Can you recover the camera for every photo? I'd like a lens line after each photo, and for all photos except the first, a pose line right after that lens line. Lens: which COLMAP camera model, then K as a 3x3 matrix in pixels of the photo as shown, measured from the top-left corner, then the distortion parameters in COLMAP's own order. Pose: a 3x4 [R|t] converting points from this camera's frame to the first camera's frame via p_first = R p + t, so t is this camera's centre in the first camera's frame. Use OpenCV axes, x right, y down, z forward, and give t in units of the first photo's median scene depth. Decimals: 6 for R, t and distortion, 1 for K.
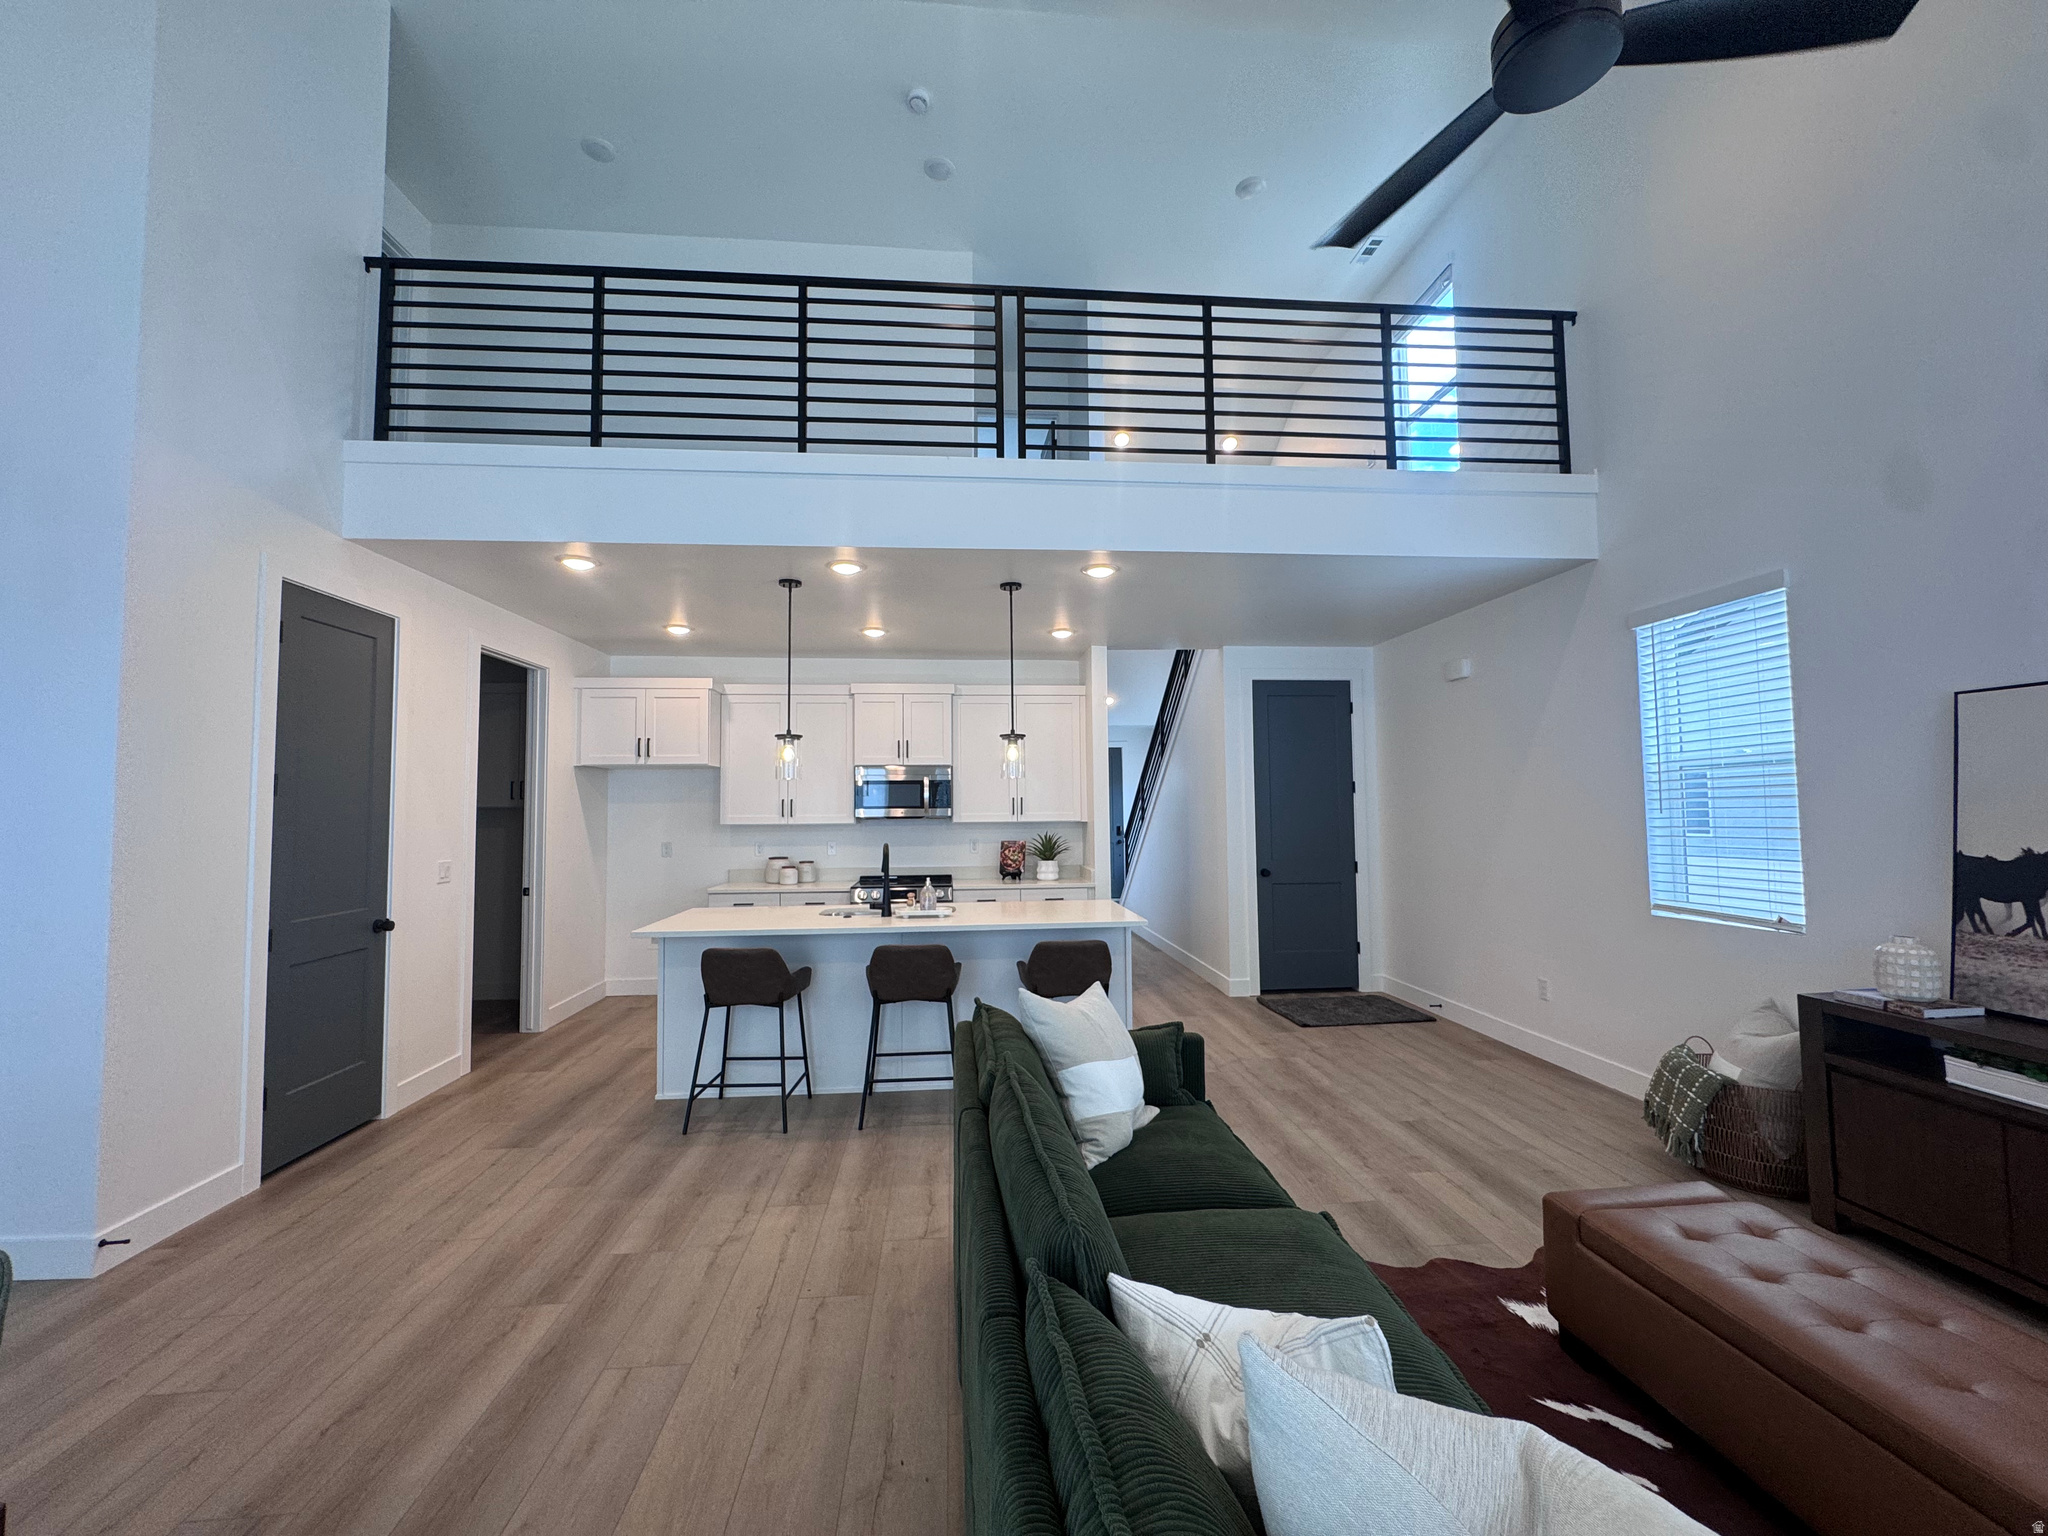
lens RADIAL K [[810.1, 0, 1024.0], [0, 810.1, 768.0], [0, 0, 1]] dist [0.001789, -0.002487]
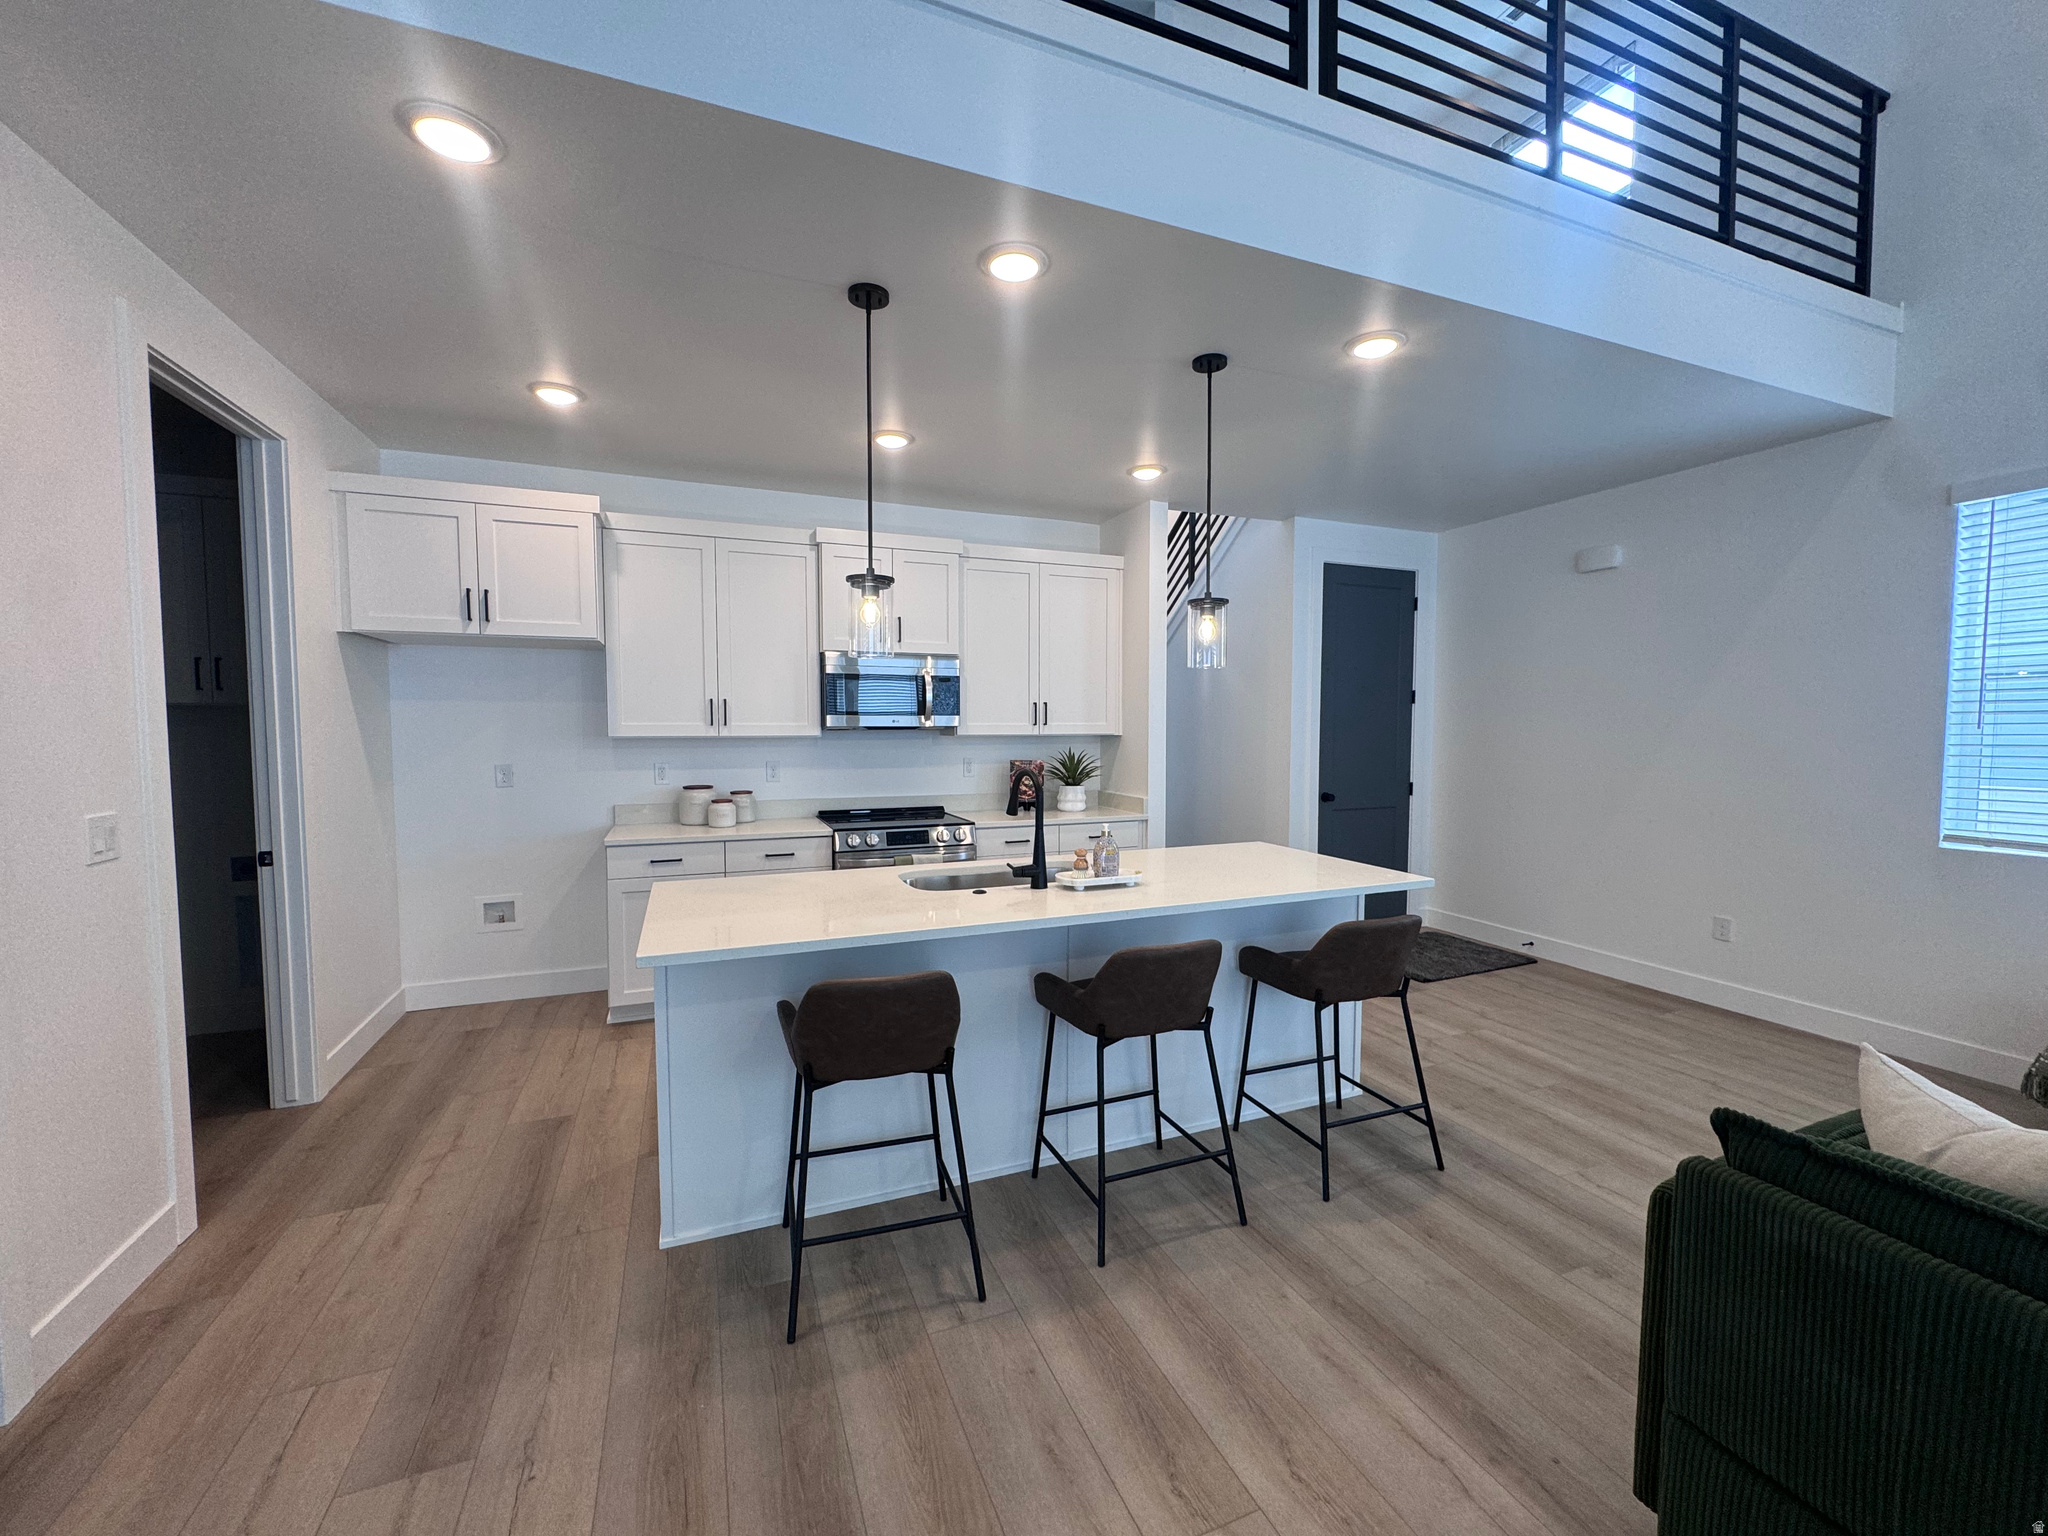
lens RADIAL K [[810.1, 0, 1024.0], [0, 810.1, 768.0], [0, 0, 1]] dist [0.001789, -0.002487]
pose [[0.956534, -0.006335, 0.291551, -0.262447], [-0.024574, 0.994457, 0.102234, 0.022626], [-0.290582, -0.104955, 0.951076, 0.315003]]
